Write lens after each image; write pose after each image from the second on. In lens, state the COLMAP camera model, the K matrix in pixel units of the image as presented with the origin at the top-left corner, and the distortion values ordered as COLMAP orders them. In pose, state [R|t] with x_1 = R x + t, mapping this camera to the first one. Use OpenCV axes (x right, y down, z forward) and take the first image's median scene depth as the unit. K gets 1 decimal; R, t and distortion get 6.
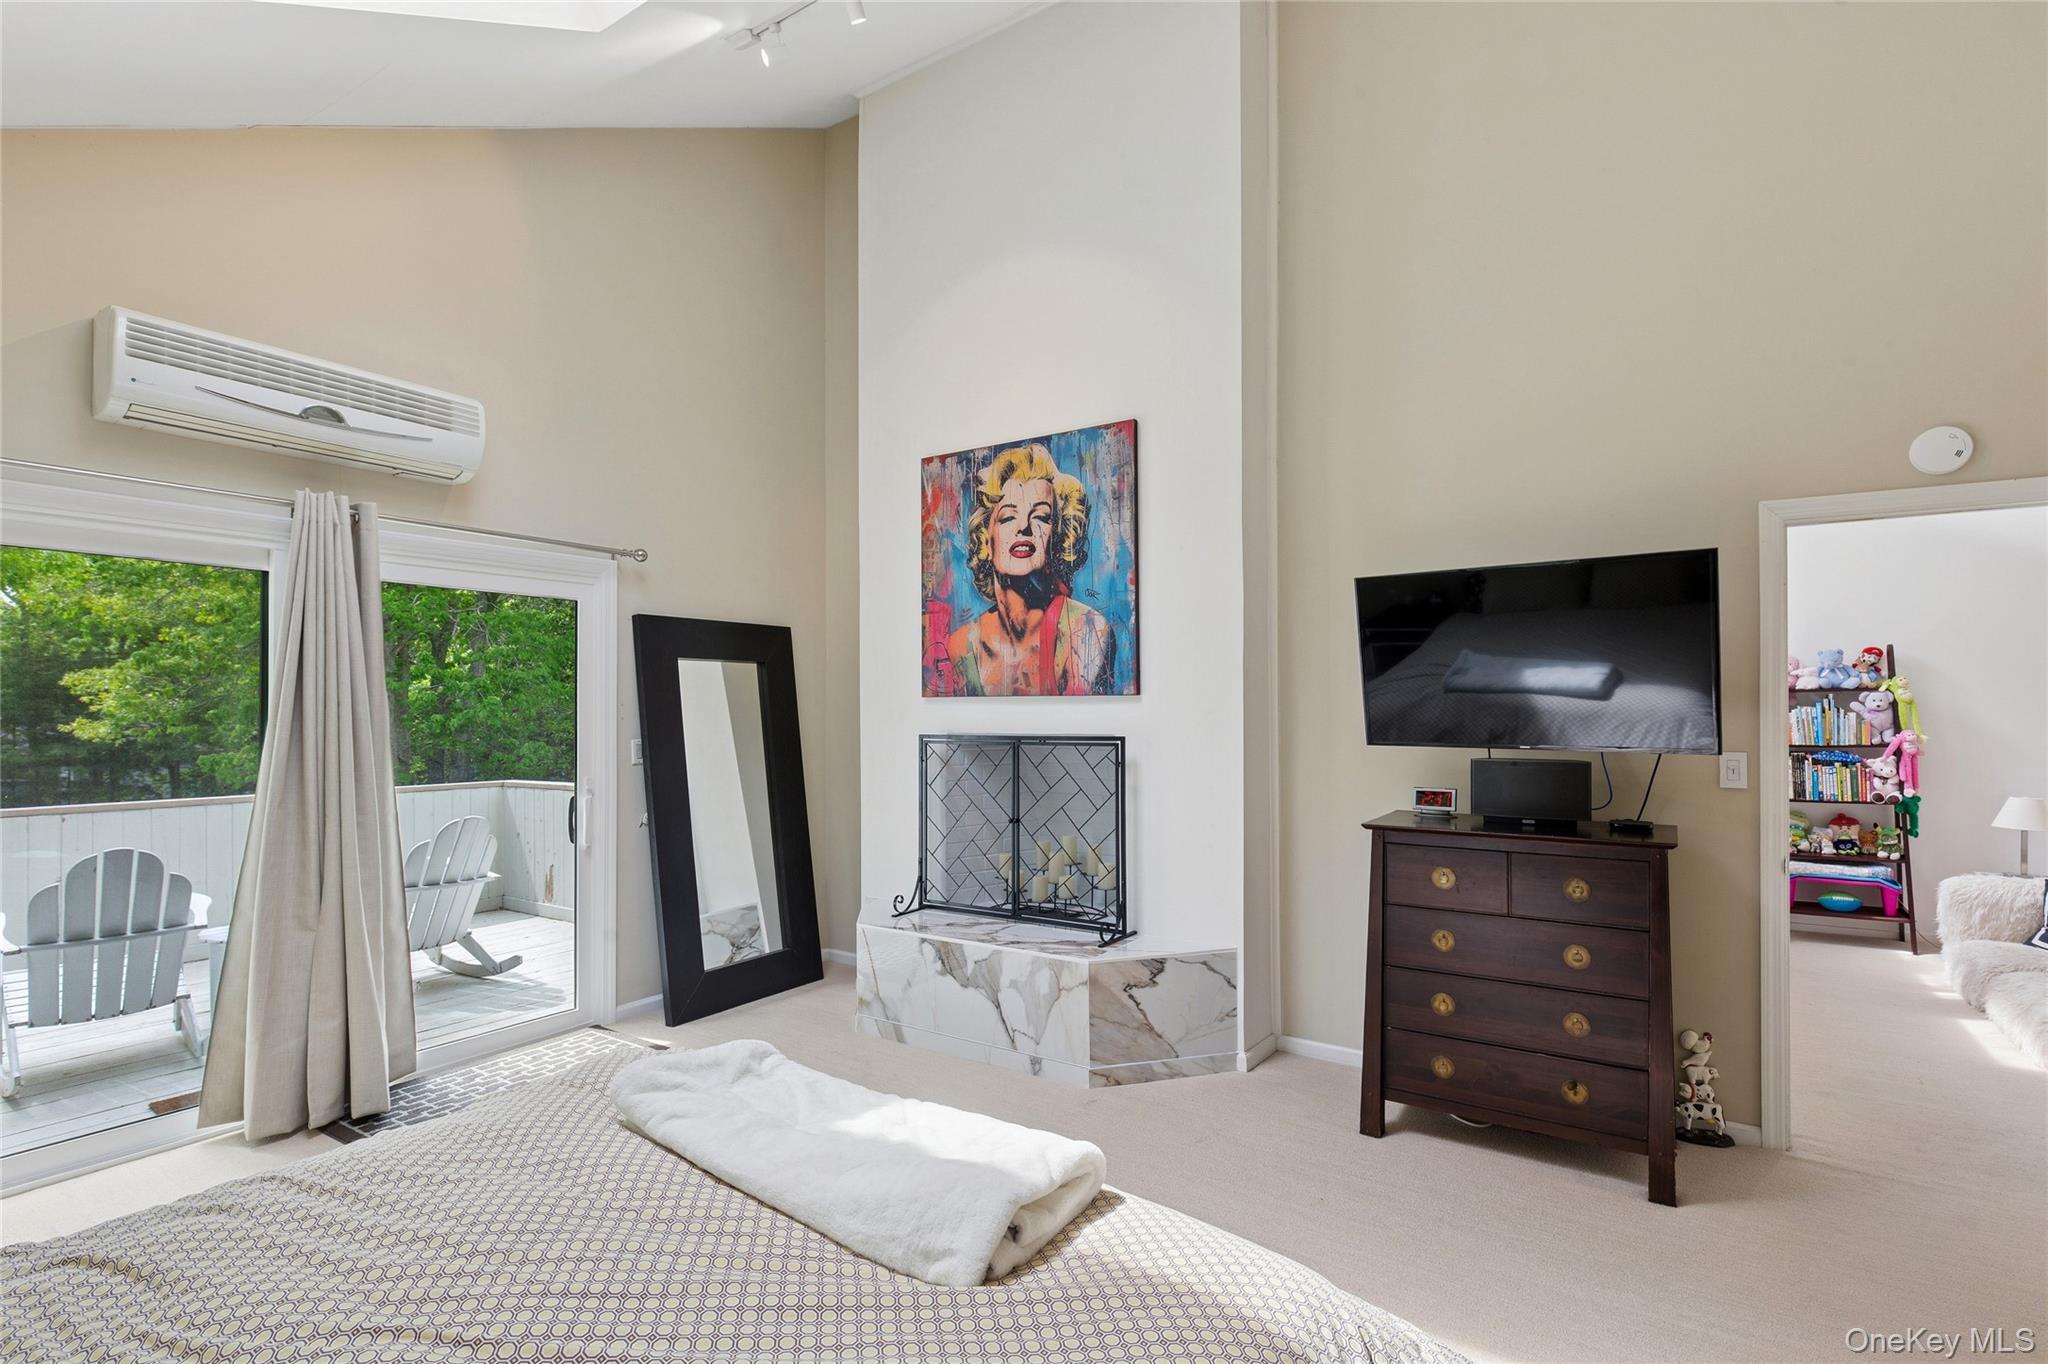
lens RADIAL K [[1000.1, 0, 1024.8], [0, 1000.1, 693.0], [0, 0, 1]] dist [-0.000309, -0.000065]
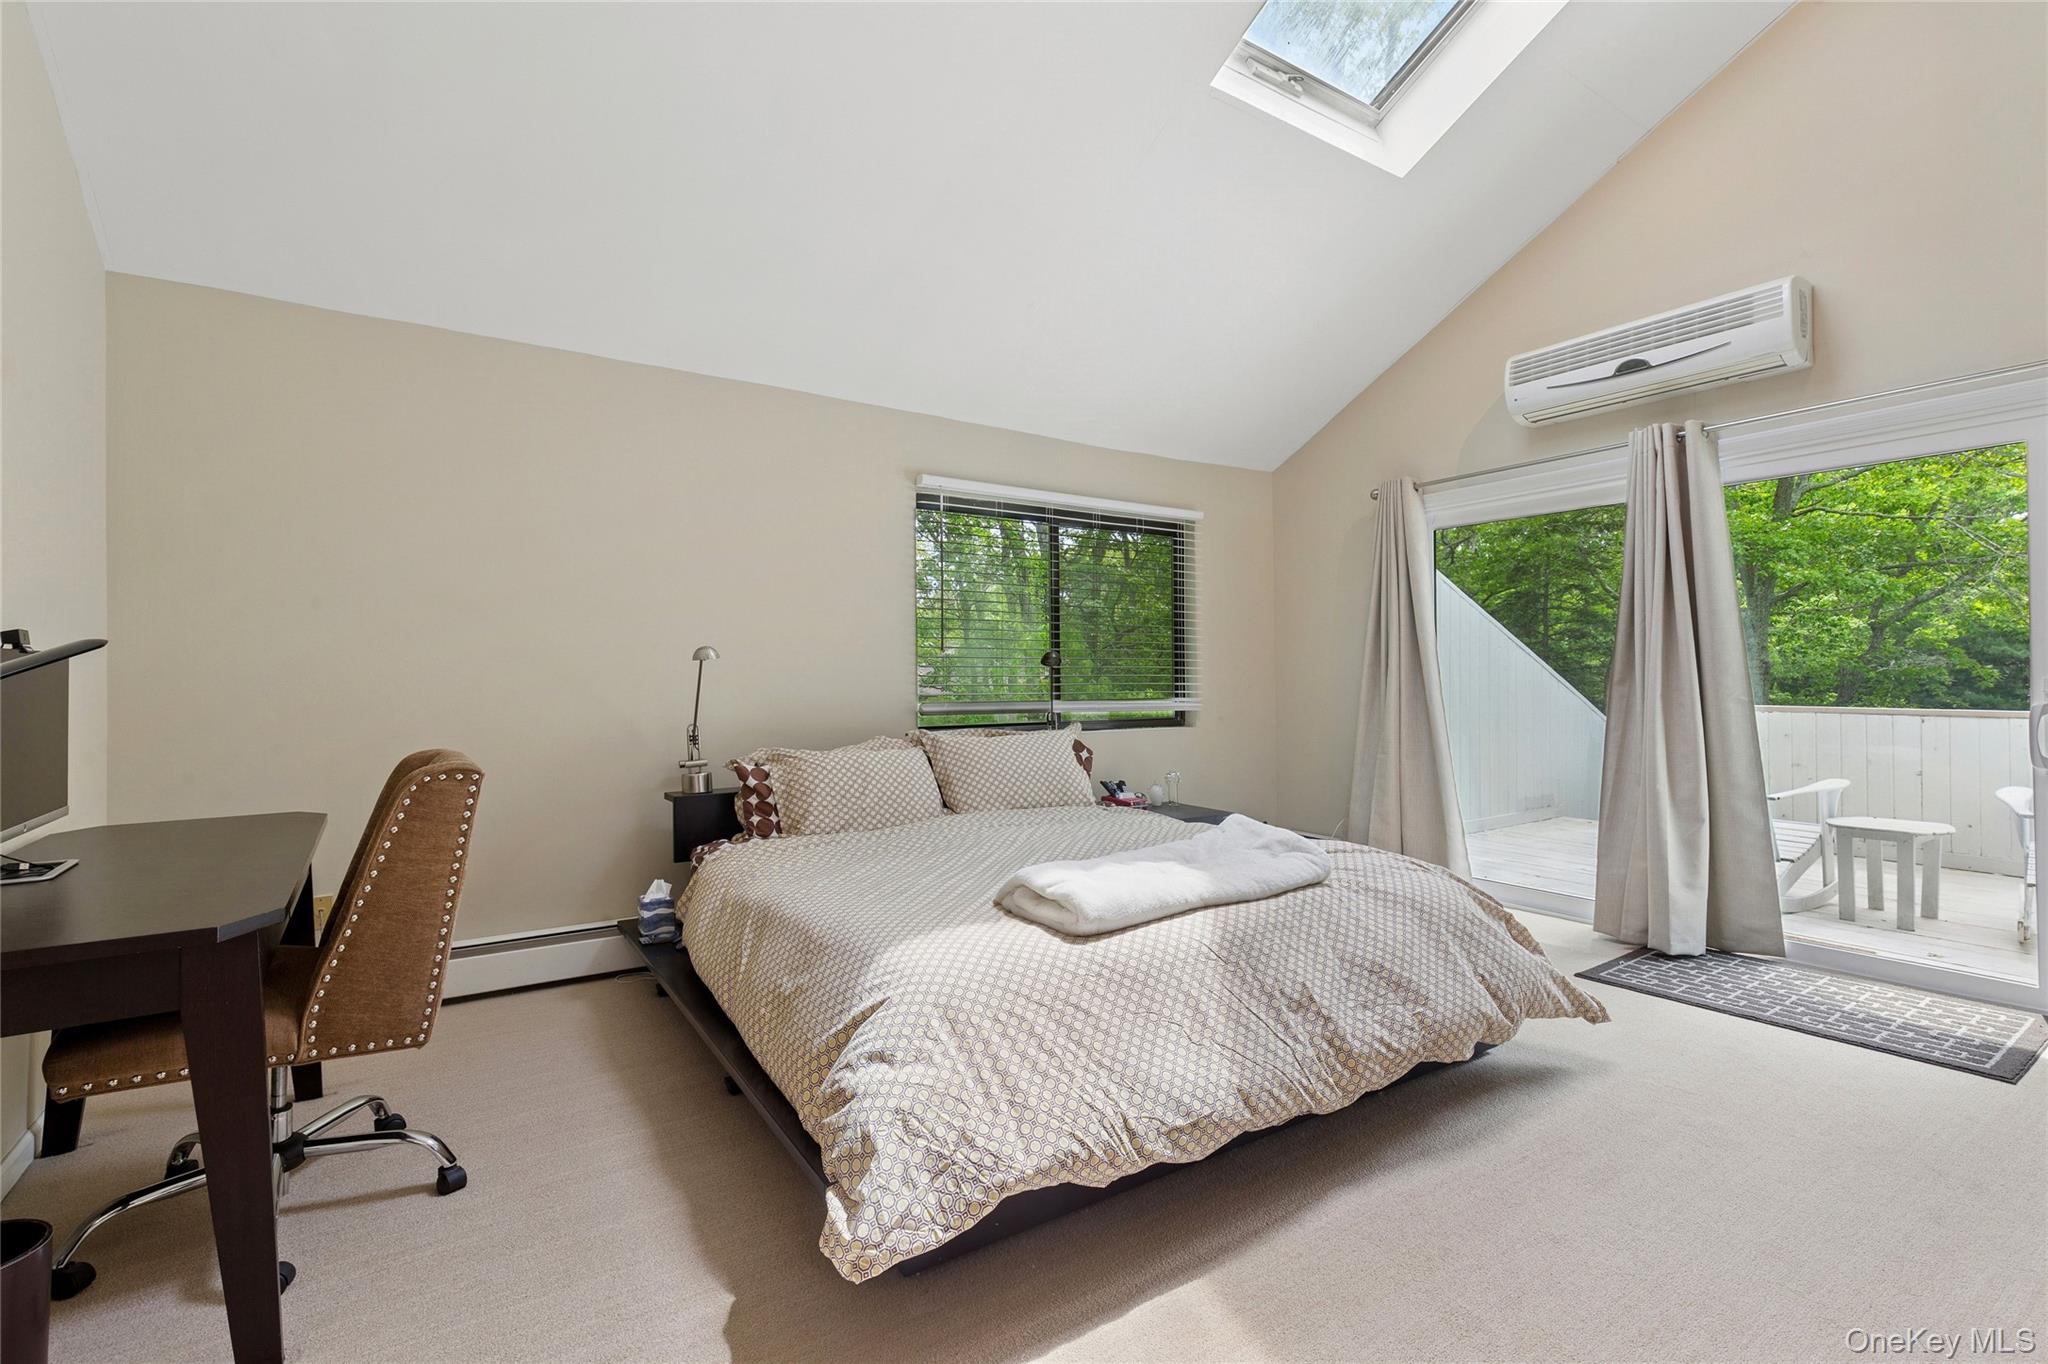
lens RADIAL K [[935.8, 0, 1026.6], [0, 935.8, 679.5], [0, 0, 1]] dist [-0.000170, -0.000001]
pose [[-0.407974, 0.004616, -0.912982, 0.630598], [0.013873, 0.999903, -0.001143, 0.094317], [0.912888, -0.013132, -0.407998, 0.758081]]
